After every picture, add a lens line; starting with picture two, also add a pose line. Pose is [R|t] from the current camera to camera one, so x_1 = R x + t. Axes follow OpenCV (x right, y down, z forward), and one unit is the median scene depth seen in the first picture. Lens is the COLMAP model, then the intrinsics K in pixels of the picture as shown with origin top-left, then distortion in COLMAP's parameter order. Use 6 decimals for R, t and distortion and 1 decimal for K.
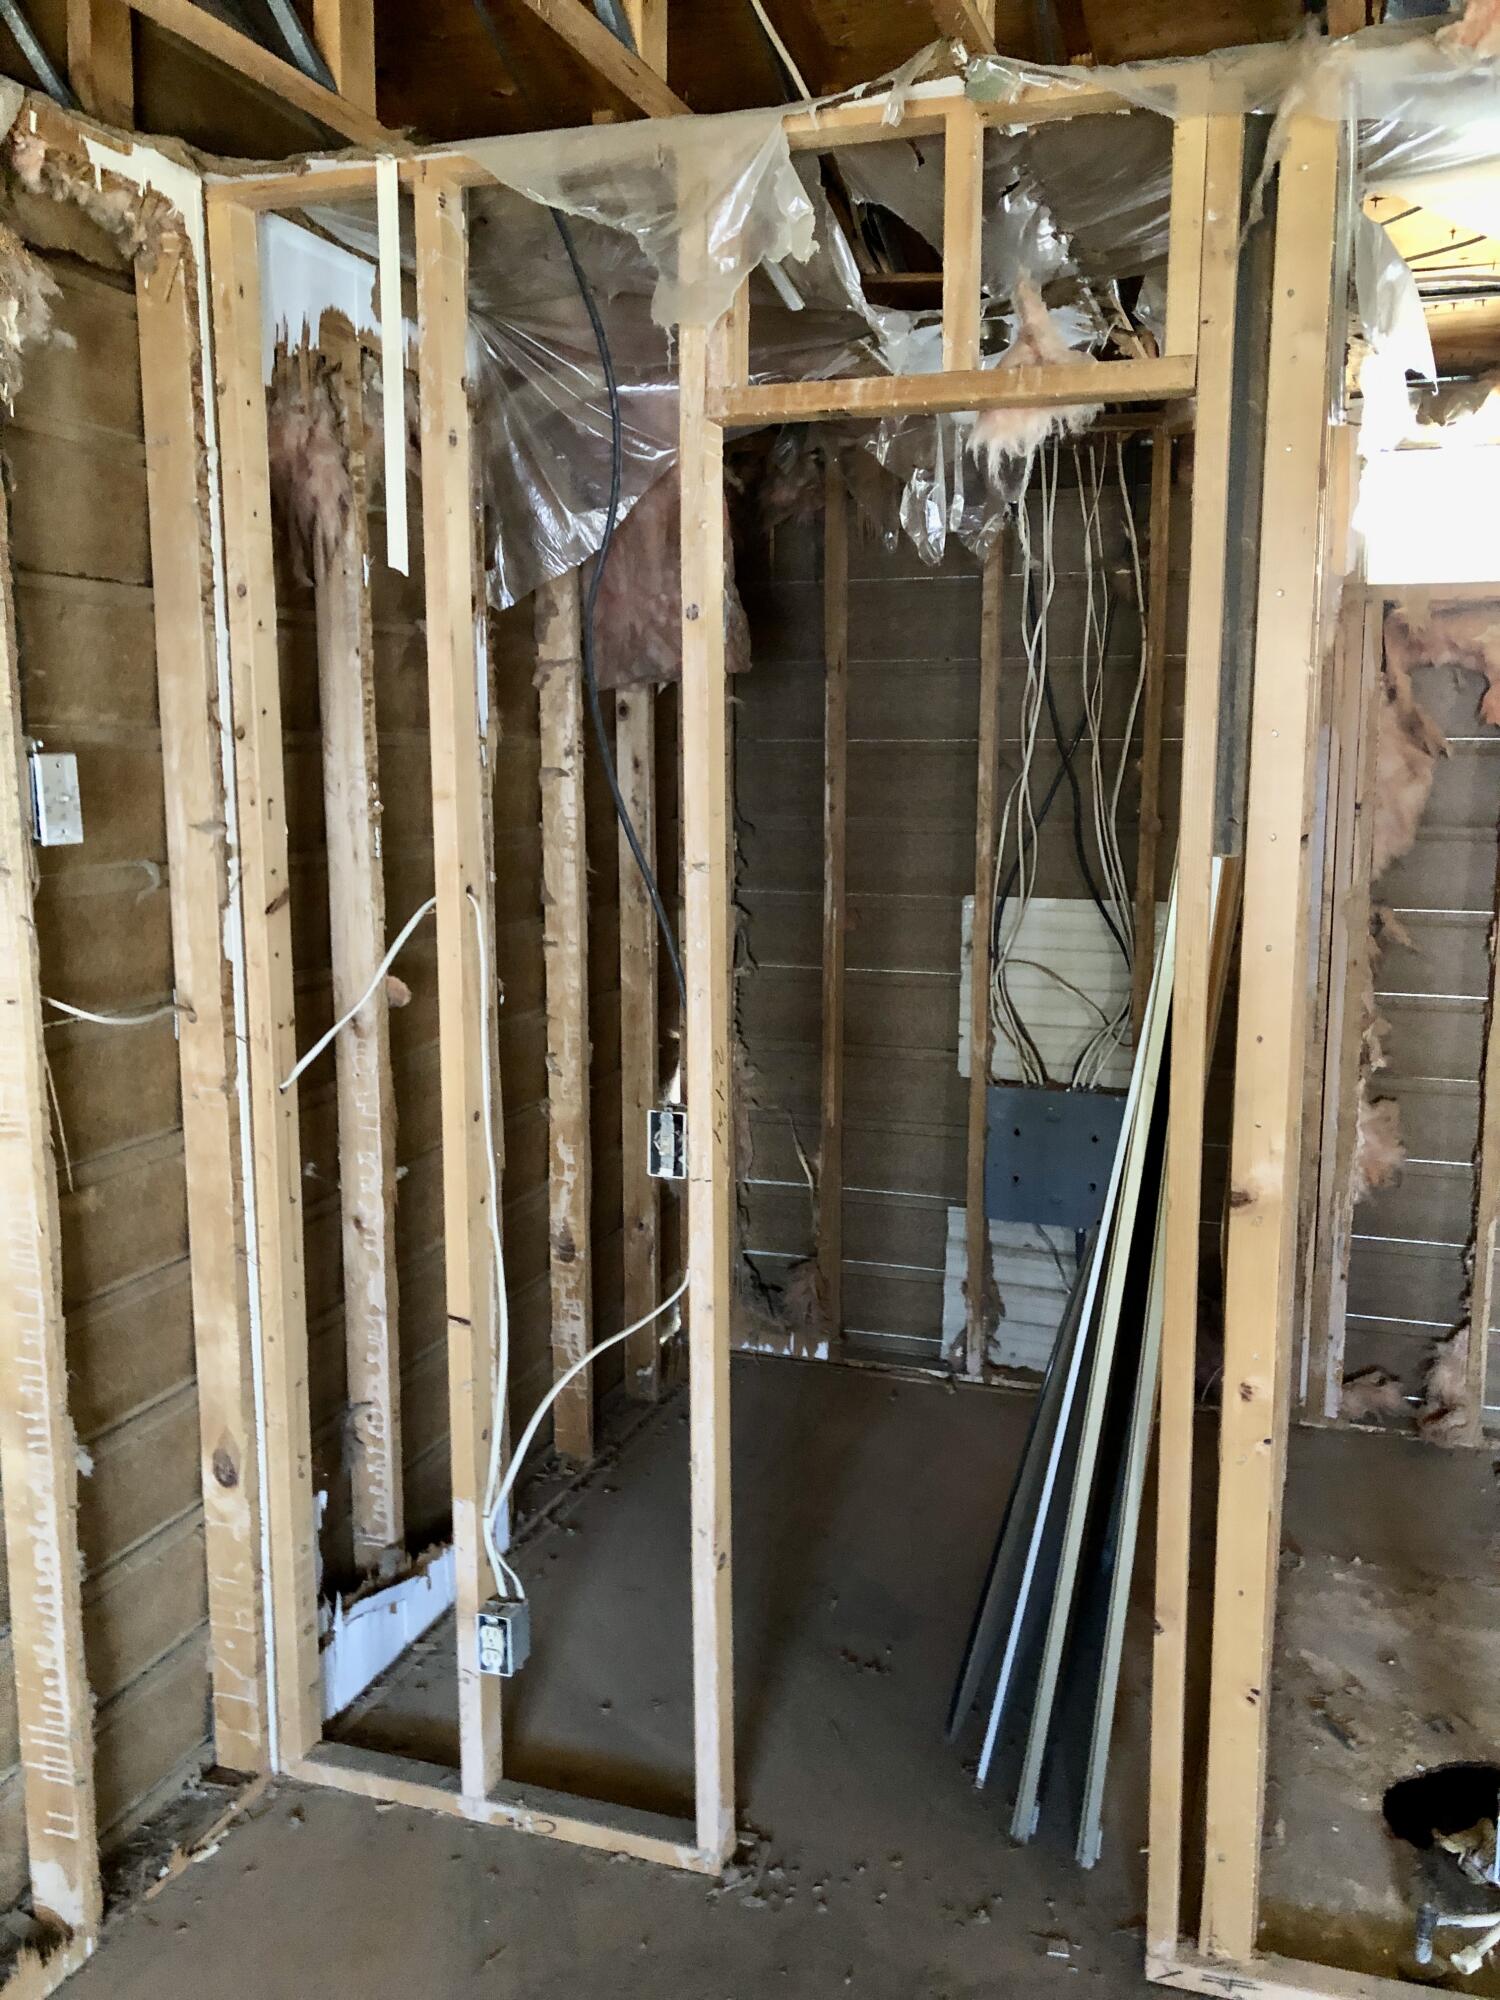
lens RADIAL K [[1624.6, 0, 744.0], [0, 1624.6, 992.2], [0, 0, 1]] dist [0.018489, -0.030382]
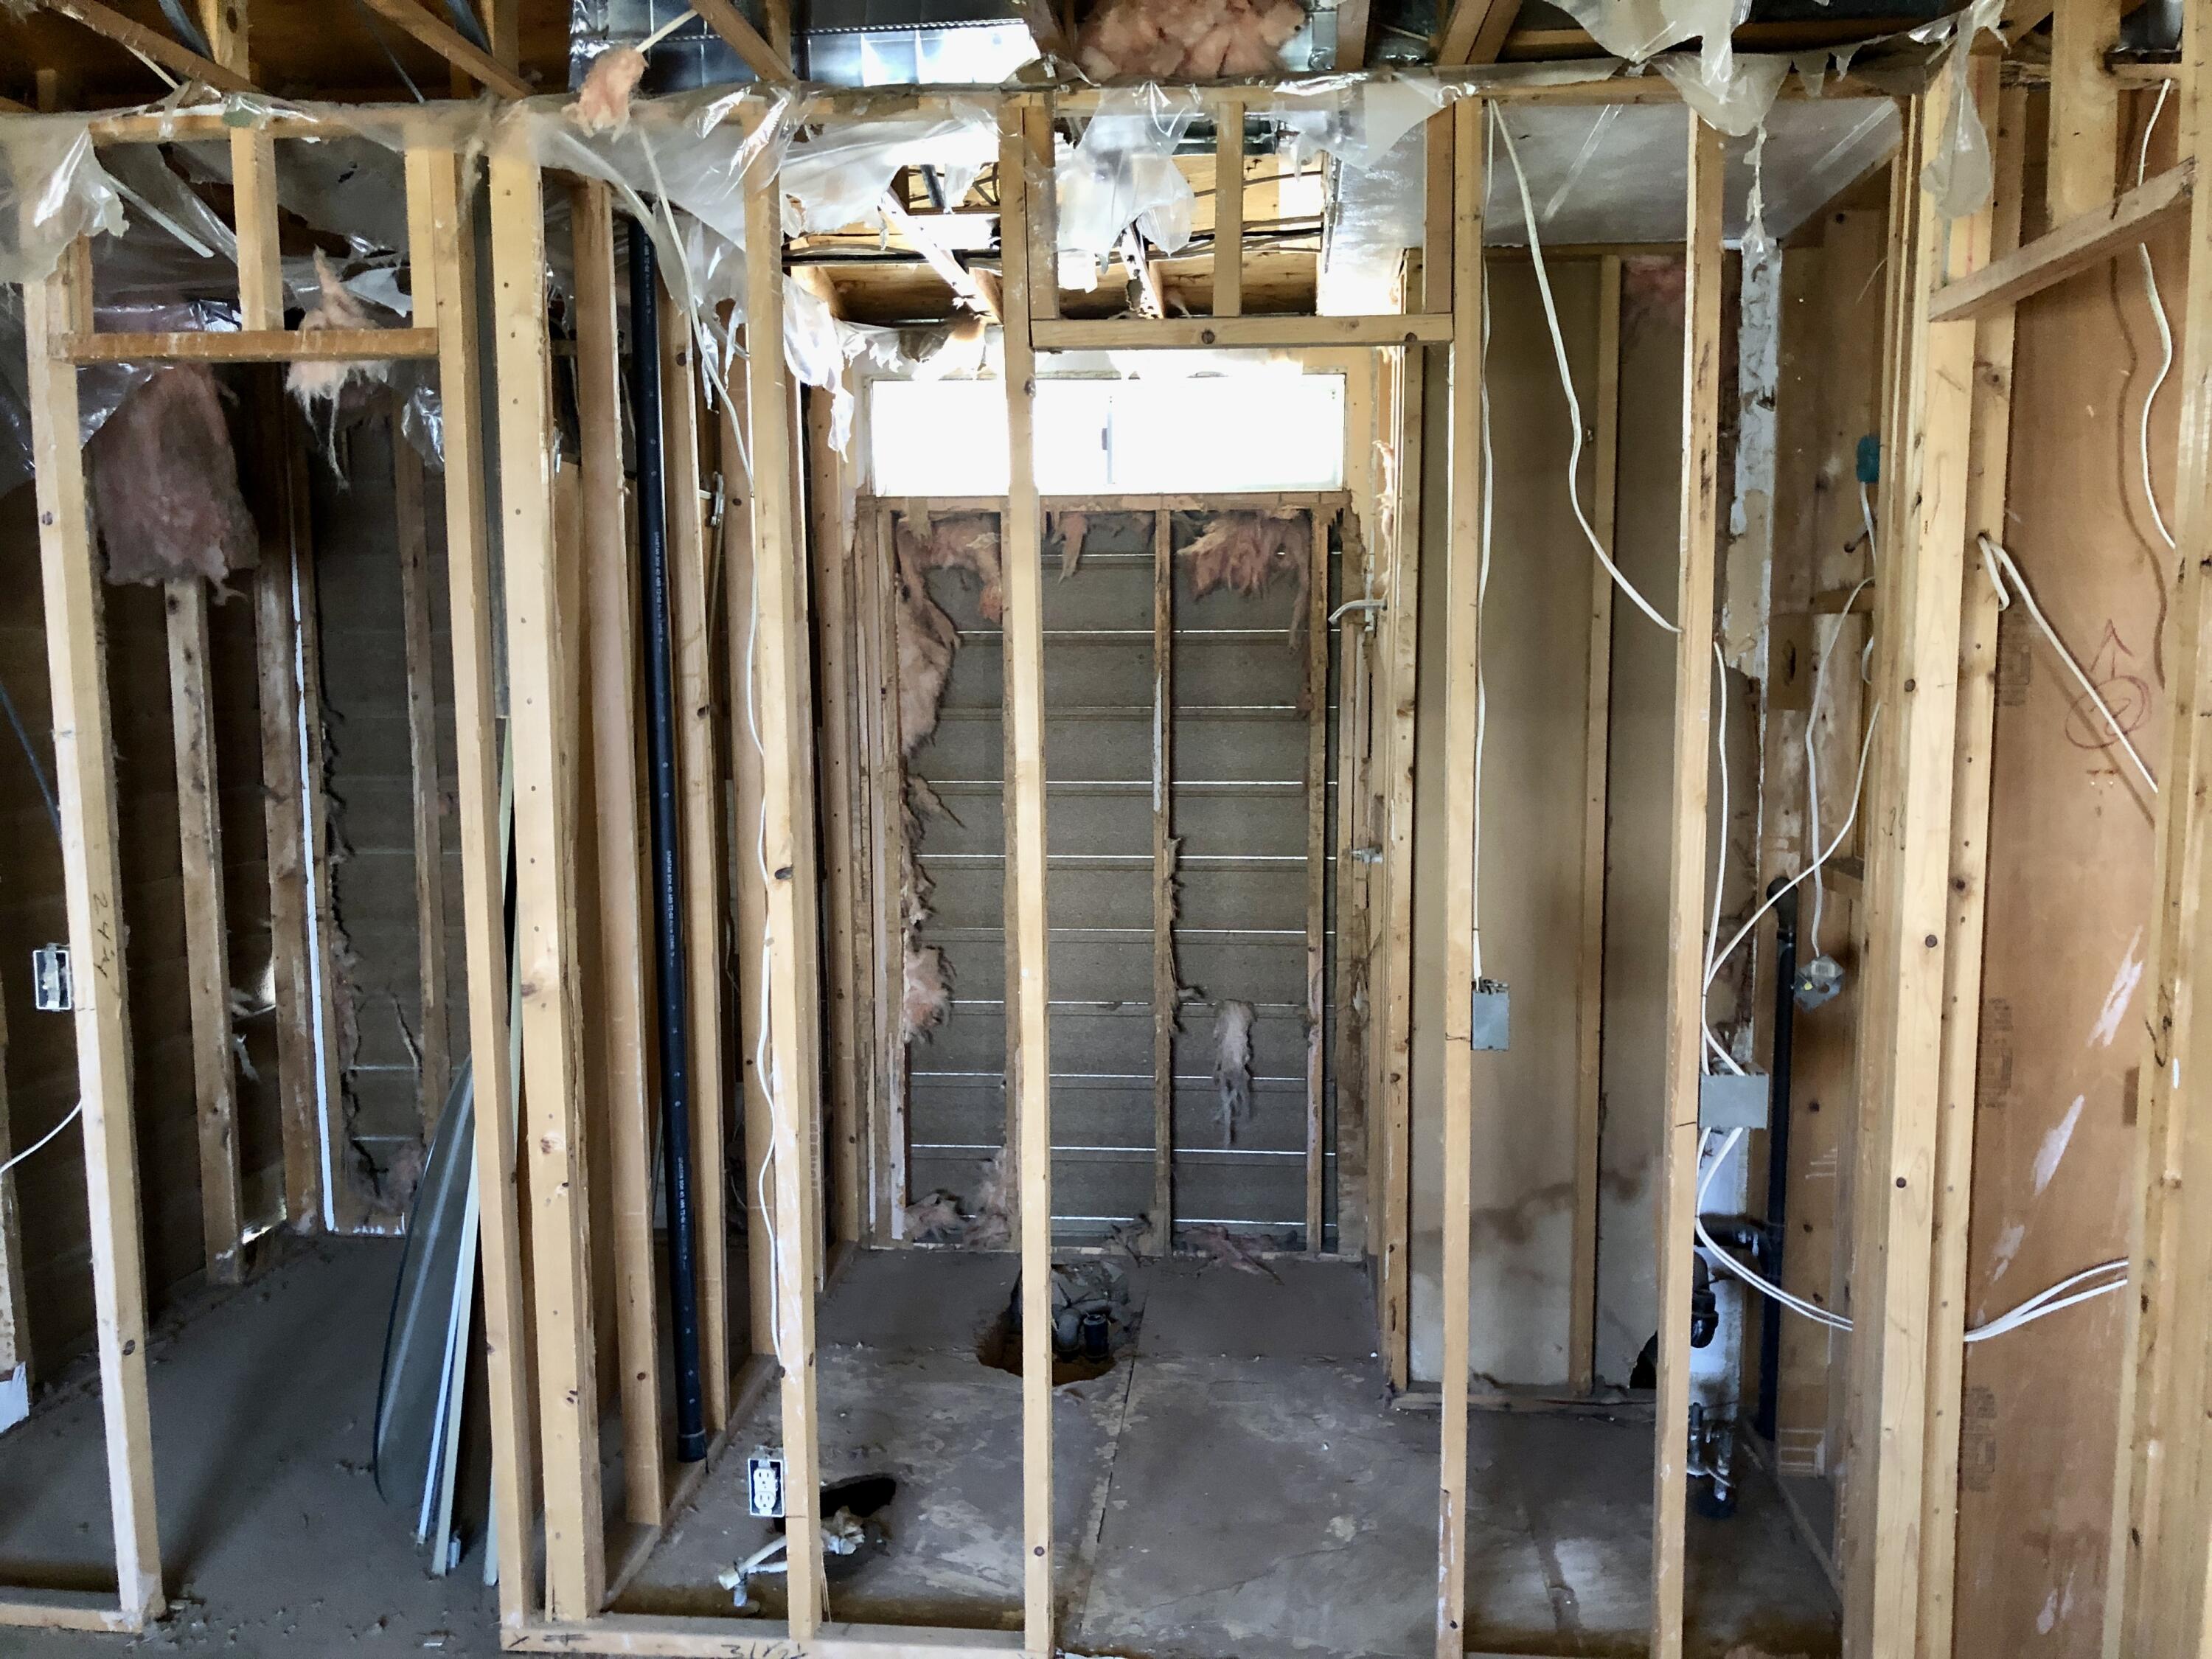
lens RADIAL K [[1796.8, 0, 1109.2], [0, 1796.8, 849.1], [0, 0, 1]] dist [0.018489, -0.030382]
pose [[0.967080, -0.032379, 0.252405, 0.210266], [0.042126, 0.998557, -0.033306, 0.044876], [-0.250963, 0.042843, 0.967048, -0.247393]]
